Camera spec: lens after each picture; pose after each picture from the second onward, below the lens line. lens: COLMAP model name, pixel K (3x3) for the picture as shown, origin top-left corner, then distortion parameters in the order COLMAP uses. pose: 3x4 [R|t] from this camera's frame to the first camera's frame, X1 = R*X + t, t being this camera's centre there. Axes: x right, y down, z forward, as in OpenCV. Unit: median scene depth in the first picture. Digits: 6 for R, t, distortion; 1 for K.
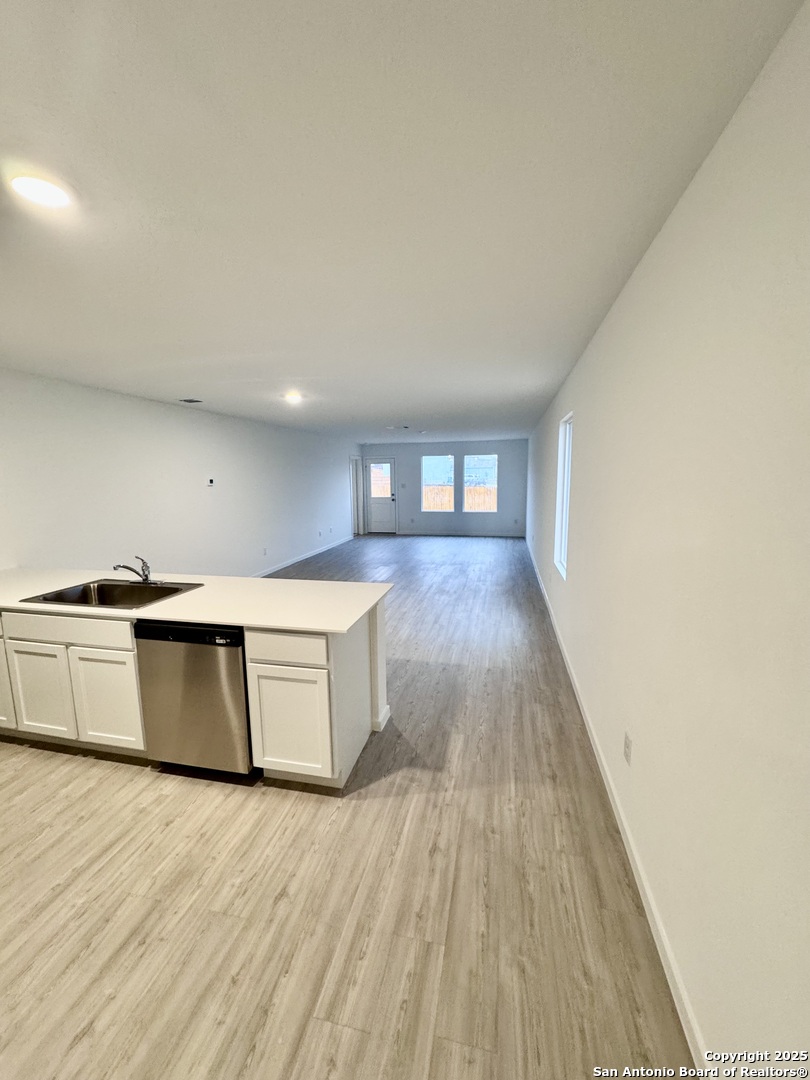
lens RADIAL K [[427.7, 0, 407.4], [0, 427.7, 539.1], [0, 0, 1]] dist [-0.000811, 0.000039]
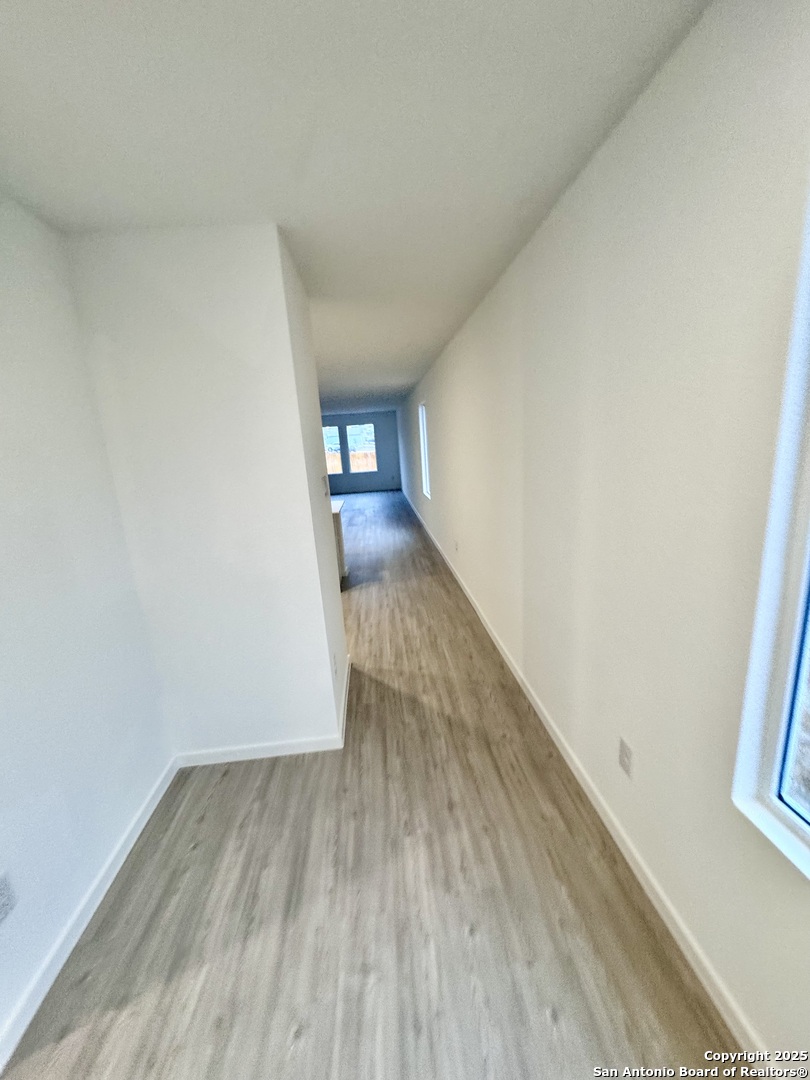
lens RADIAL K [[427.7, 0, 407.4], [0, 427.7, 539.1], [0, 0, 1]] dist [-0.000811, 0.000039]
pose [[0.952821, -0.116681, 0.280211, -0.236386], [0.096127, 0.991642, 0.086055, 0.103405], [-0.287910, -0.055059, 0.956074, -0.675958]]
